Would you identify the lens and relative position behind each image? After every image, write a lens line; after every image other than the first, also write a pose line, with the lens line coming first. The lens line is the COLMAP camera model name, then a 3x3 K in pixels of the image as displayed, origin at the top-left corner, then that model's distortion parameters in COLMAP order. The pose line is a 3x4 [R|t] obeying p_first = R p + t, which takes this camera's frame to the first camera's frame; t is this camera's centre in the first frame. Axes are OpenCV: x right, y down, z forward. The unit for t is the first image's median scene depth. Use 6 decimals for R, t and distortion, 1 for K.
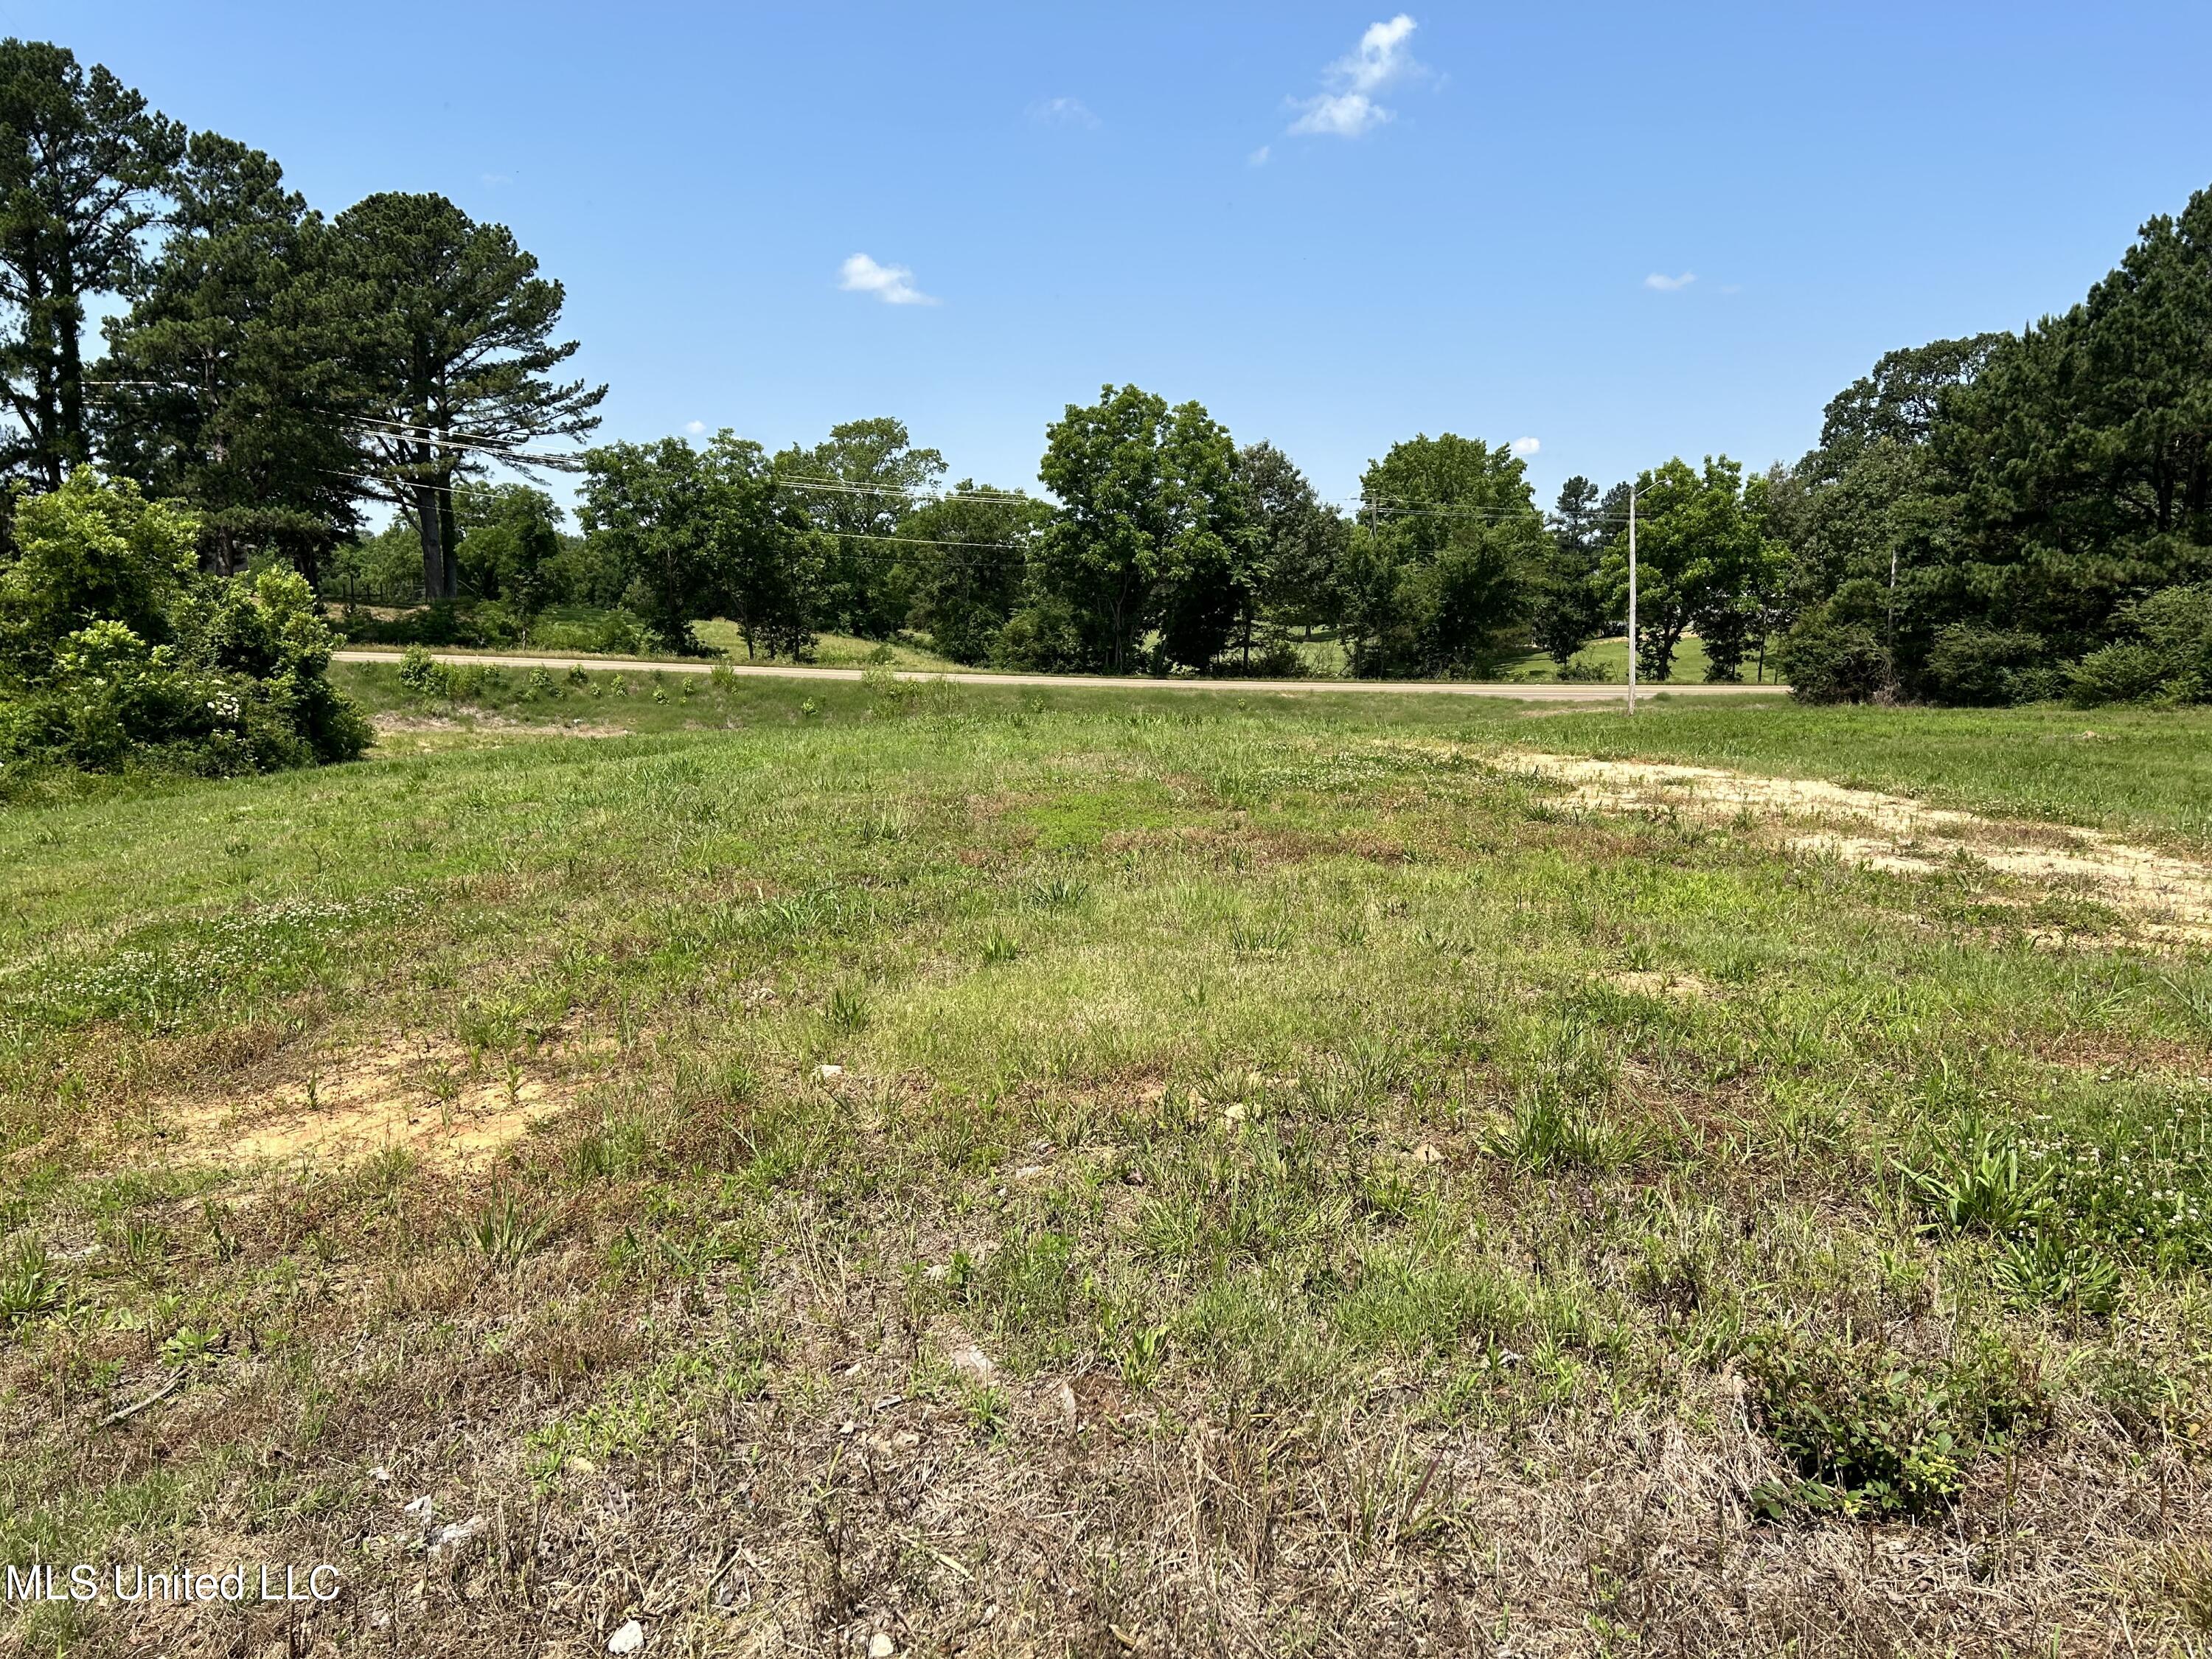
lens RADIAL K [[1646.0, 0, 1174.5], [0, 1646.0, 871.6], [0, 0, 1]] dist [0.109590, -0.200489]
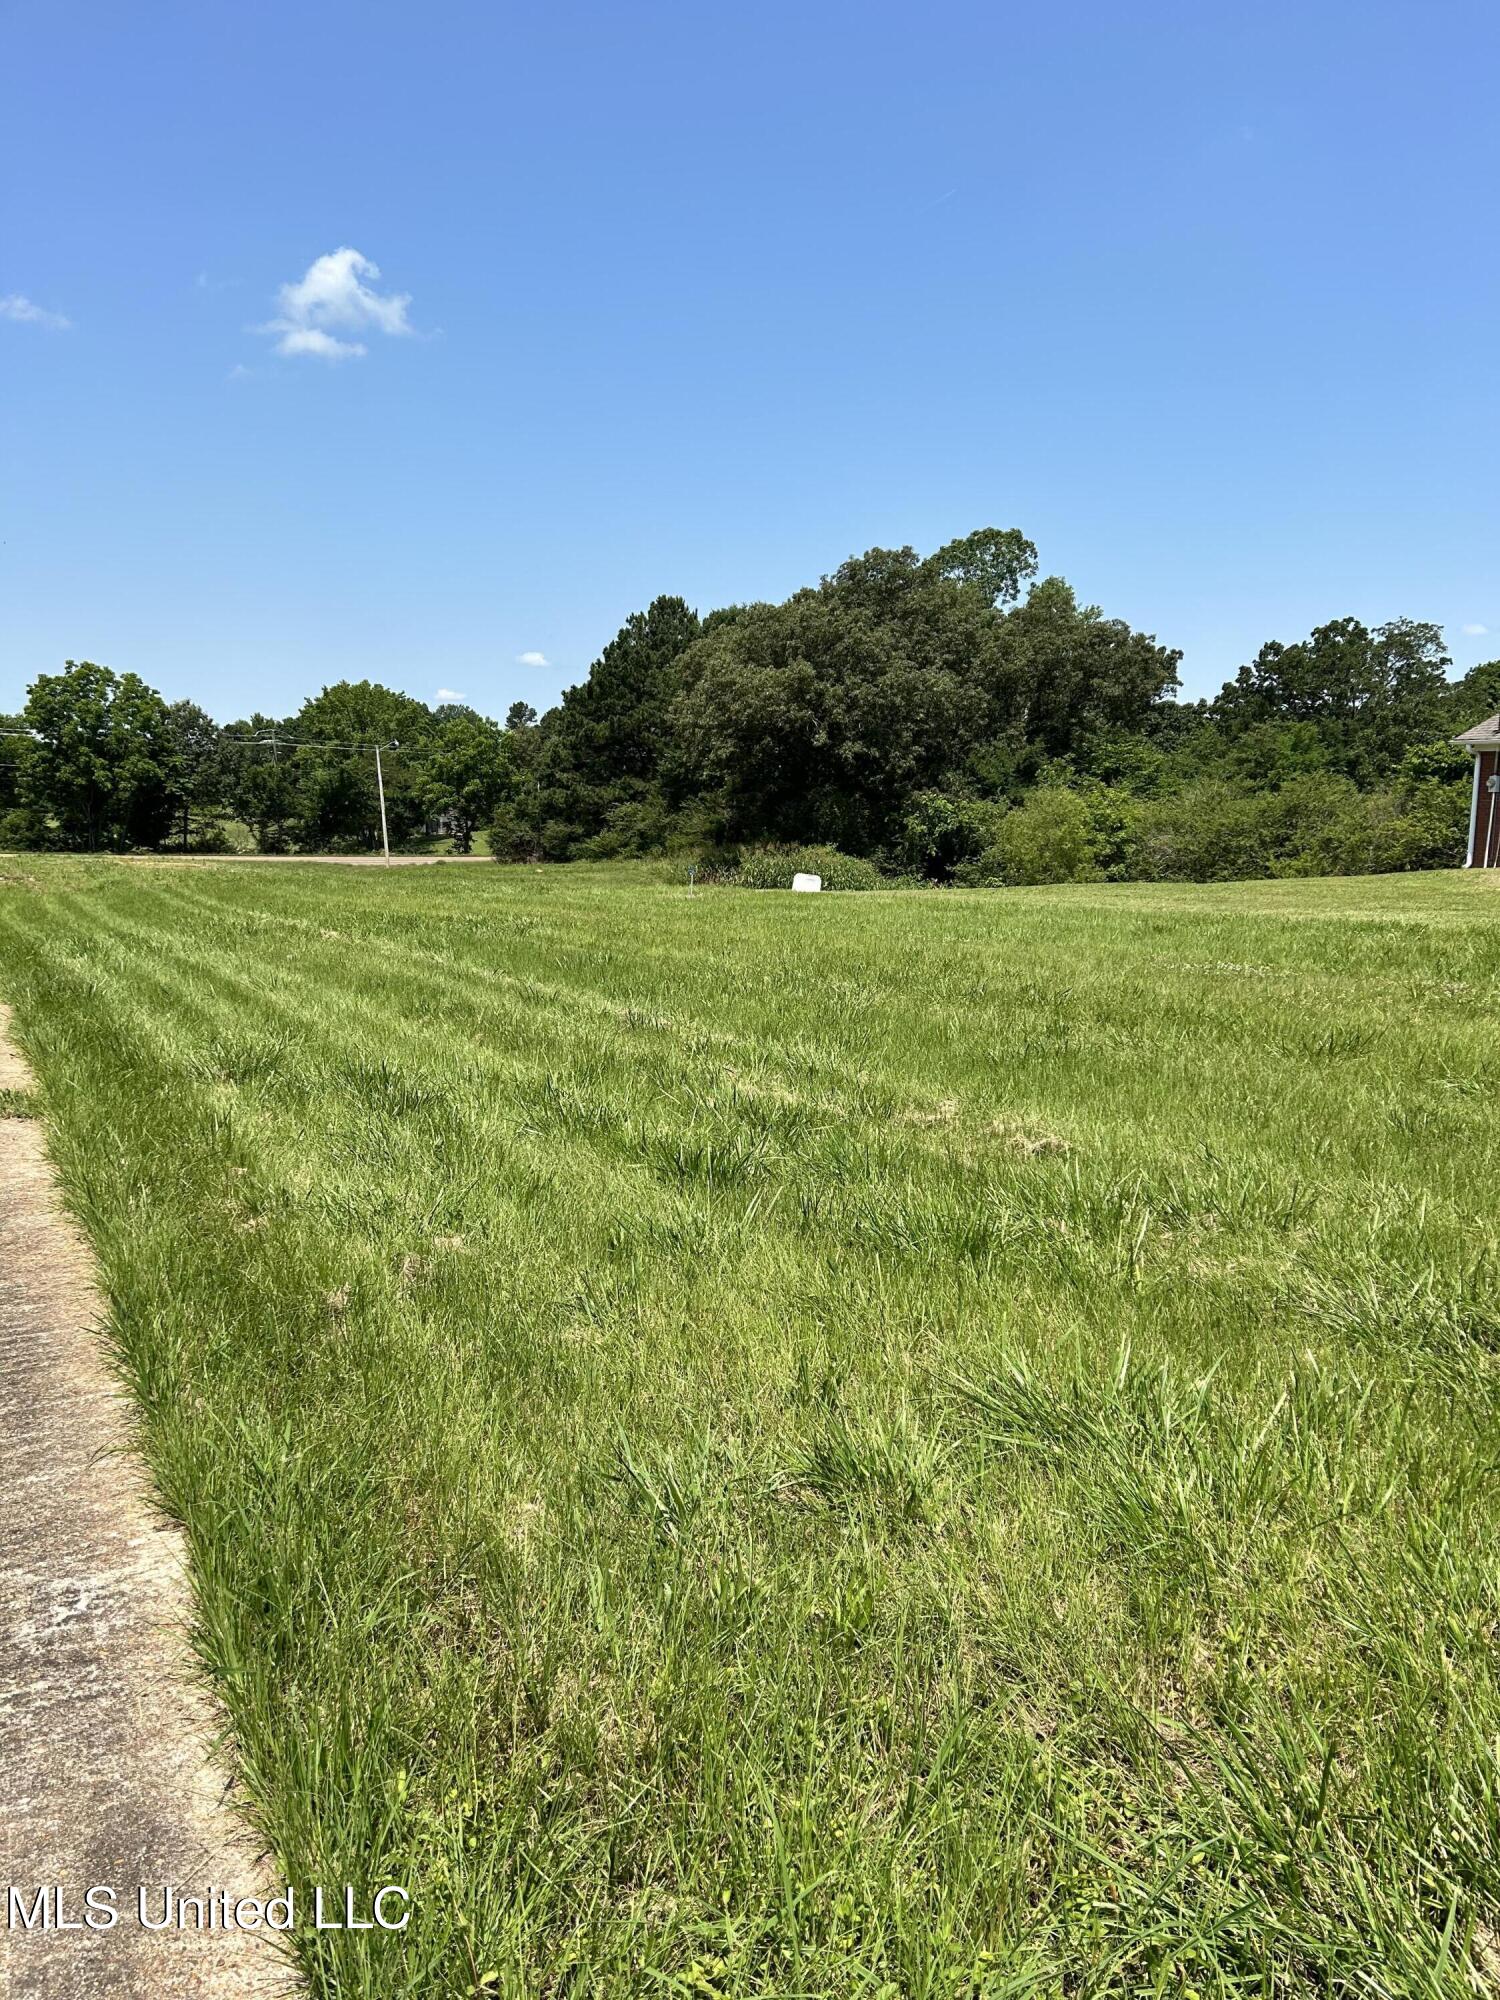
lens RADIAL K [[1462.9, 0, 786.6], [0, 1462.9, 1043.5], [0, 0, 1]] dist [0.027125, -0.063415]
pose [[0.933505, -0.057479, 0.353926, 0.074510], [0.055413, 0.998336, 0.015978, 0.066095], [-0.354255, 0.004697, 0.935137, -0.460553]]
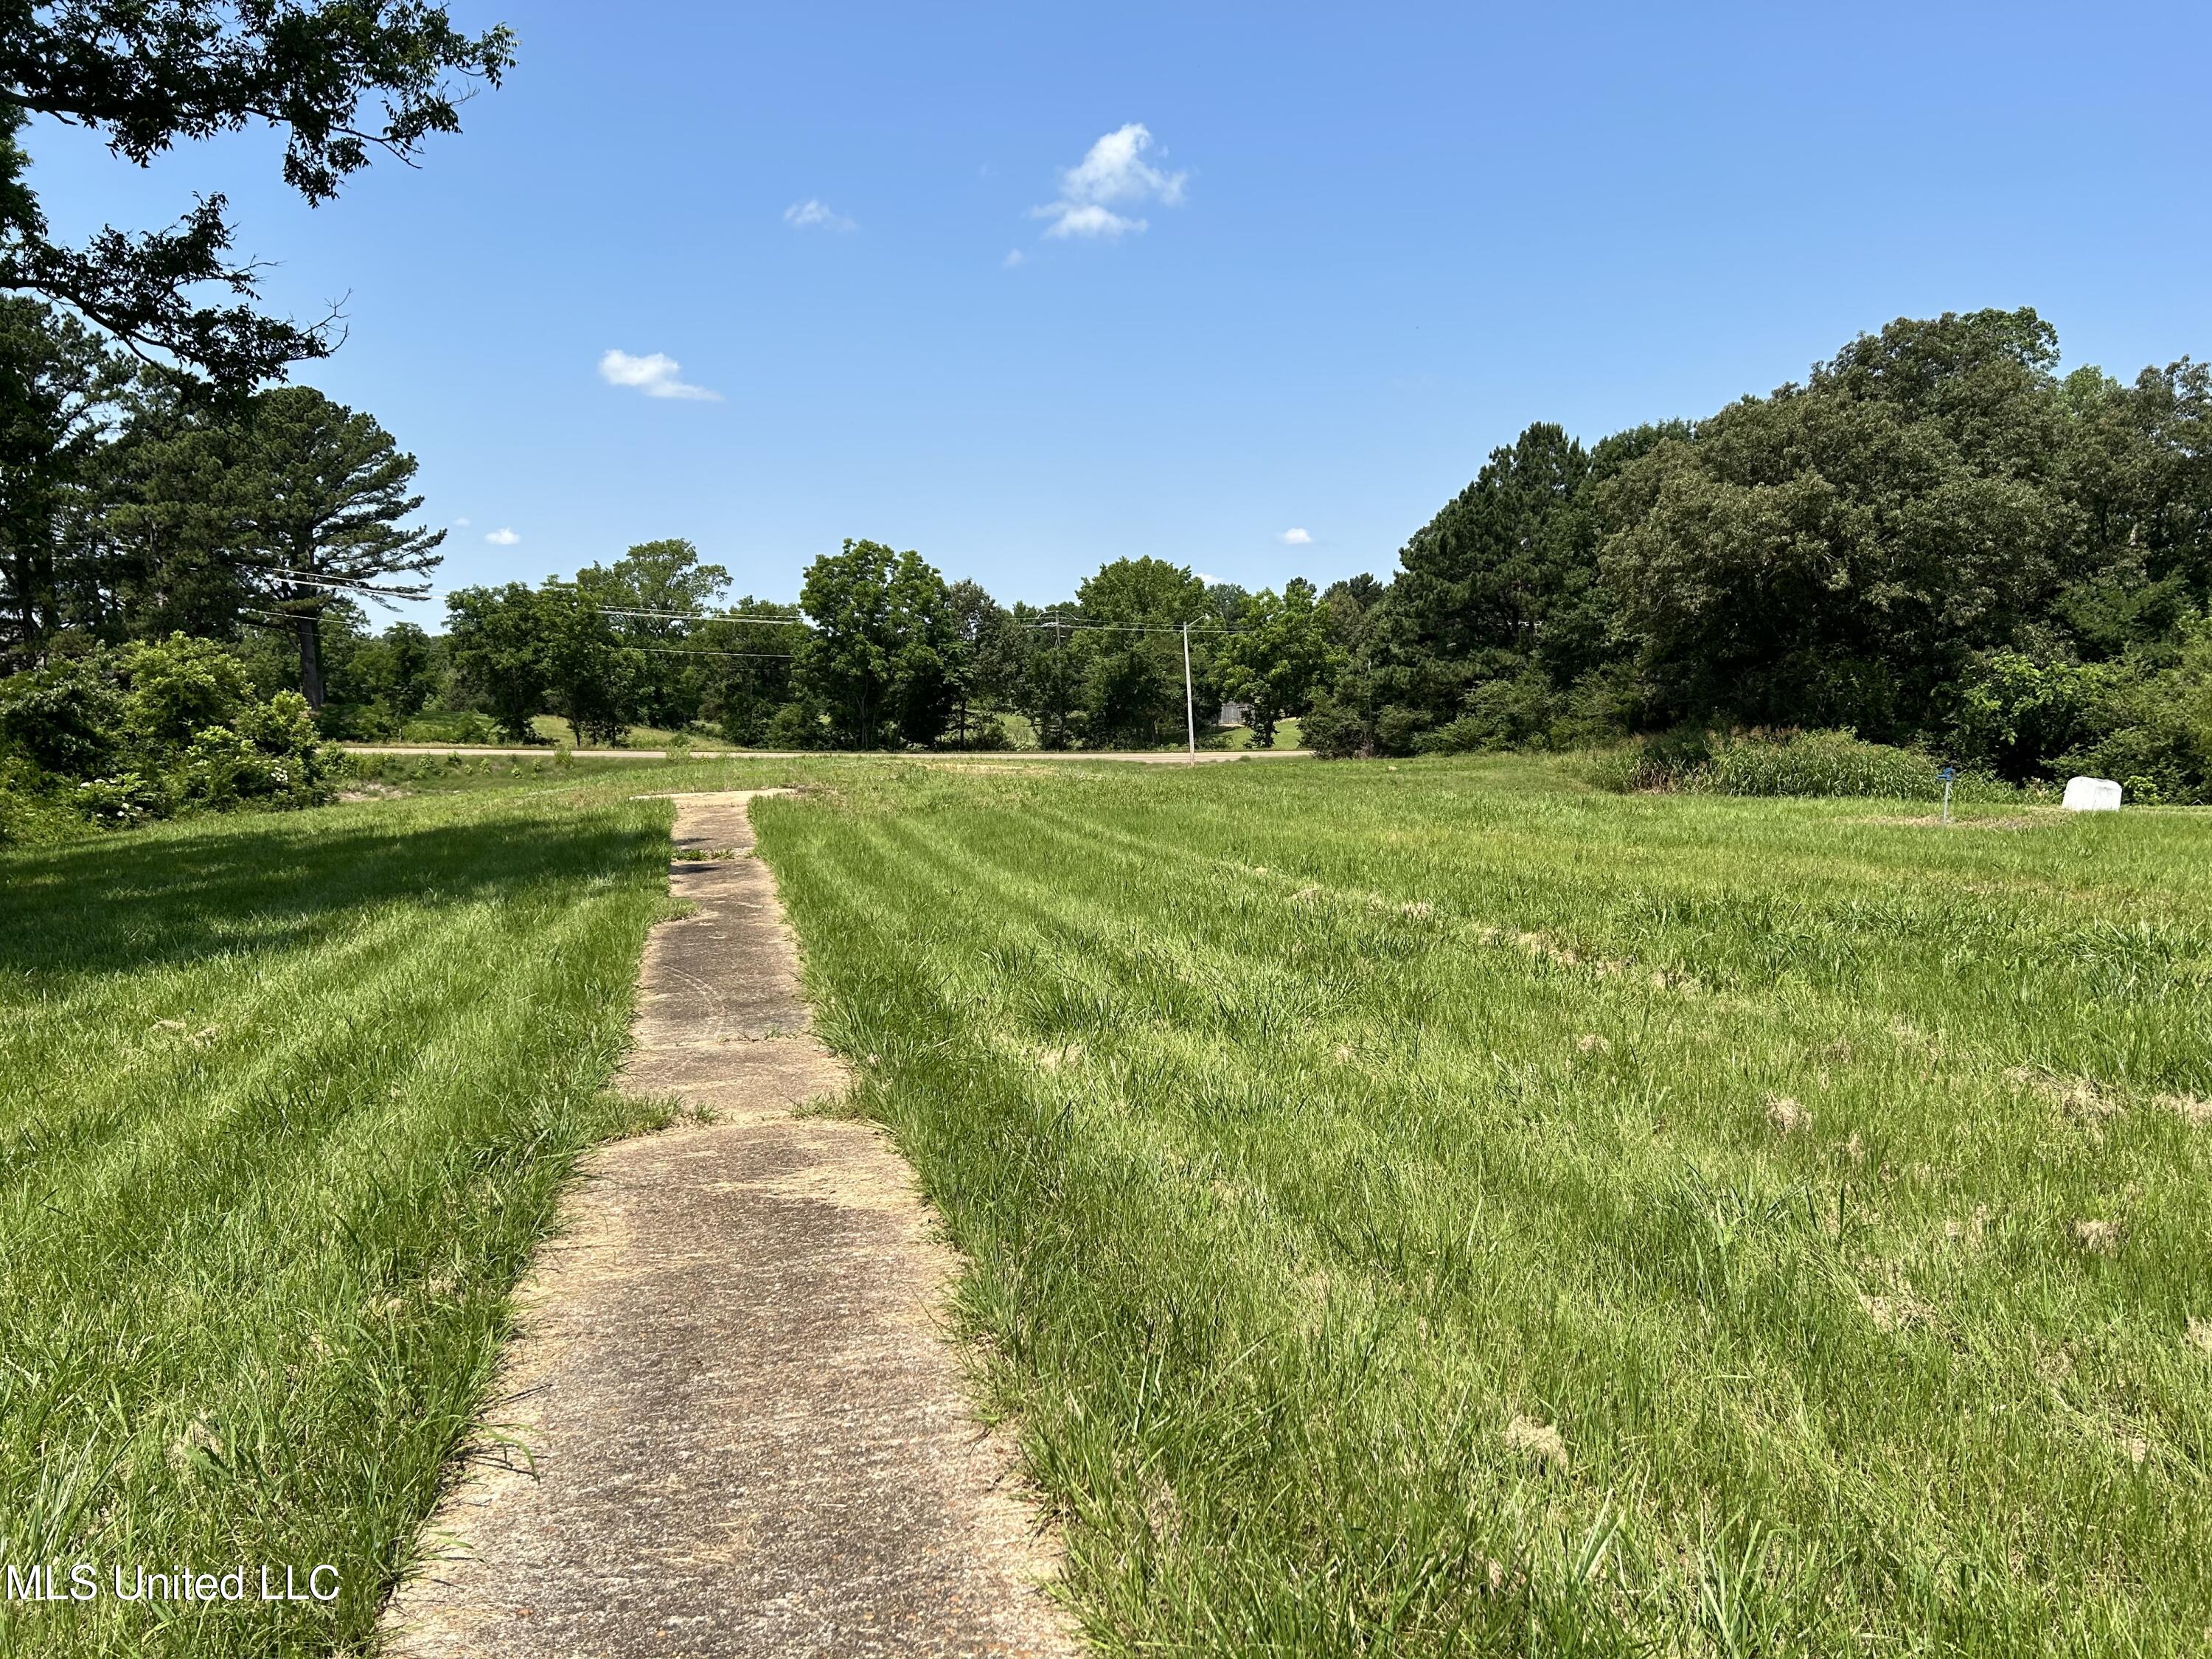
lens RADIAL K [[1608.7, 0, 1155.3], [0, 1608.7, 870.3], [0, 0, 1]] dist [0.100564, -0.219835]
pose [[0.993230, -0.030667, 0.112047, 0.051651], [0.036101, 0.998252, -0.046801, 0.047117], [-0.110415, 0.050529, 0.992600, -0.322285]]
